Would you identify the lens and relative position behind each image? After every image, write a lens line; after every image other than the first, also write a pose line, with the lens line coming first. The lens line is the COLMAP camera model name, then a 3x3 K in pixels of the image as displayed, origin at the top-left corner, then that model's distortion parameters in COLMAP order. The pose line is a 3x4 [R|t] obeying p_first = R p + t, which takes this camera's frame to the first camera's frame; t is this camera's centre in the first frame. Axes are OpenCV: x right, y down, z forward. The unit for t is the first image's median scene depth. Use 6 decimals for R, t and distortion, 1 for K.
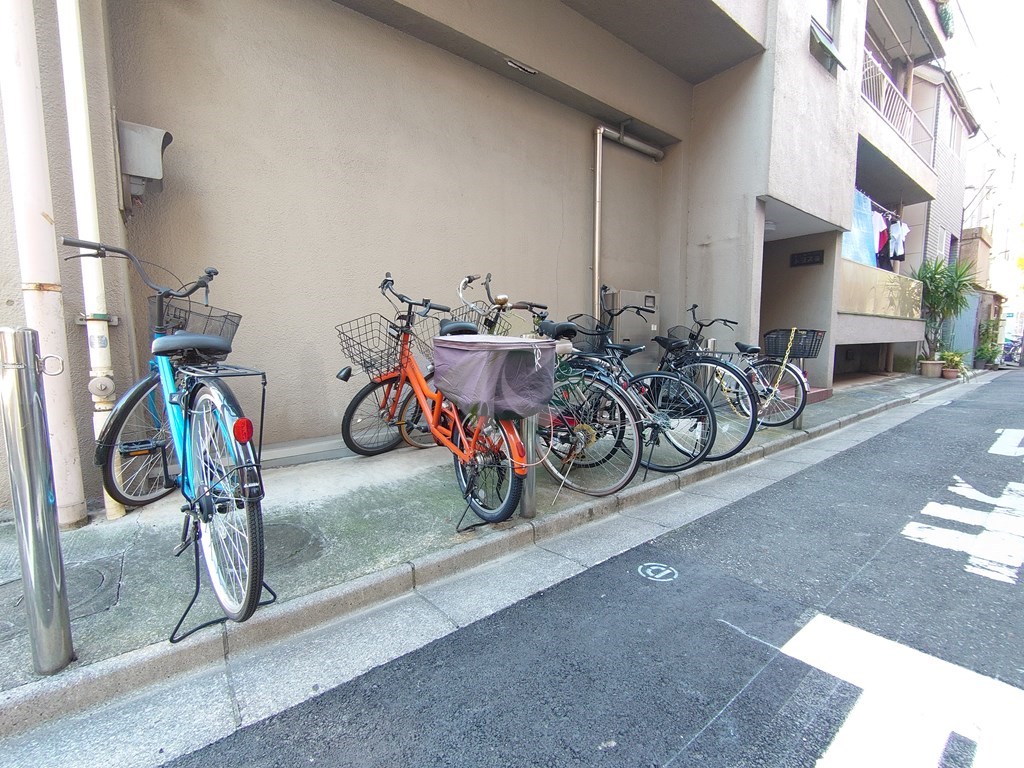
lens RADIAL K [[449.6, 0, 508.8], [0, 449.6, 383.9], [0, 0, 1]] dist [0.001902, 0.000221]
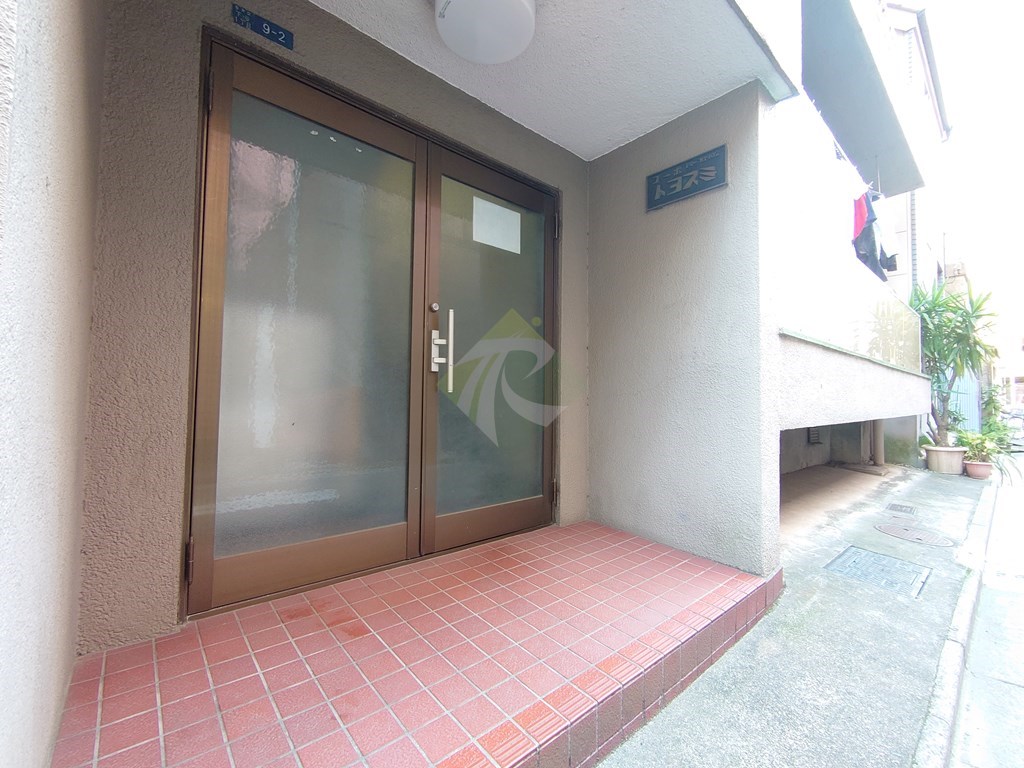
lens RADIAL K [[449.6, 0, 514.8], [0, 449.6, 383.9], [0, 0, 1]] dist [0.001902, 0.000221]
pose [[0.997323, 0.020163, 0.070285, 0.331450], [-0.010746, 0.991210, -0.131860, -0.048961], [-0.072326, 0.130751, 0.988773, 0.445439]]
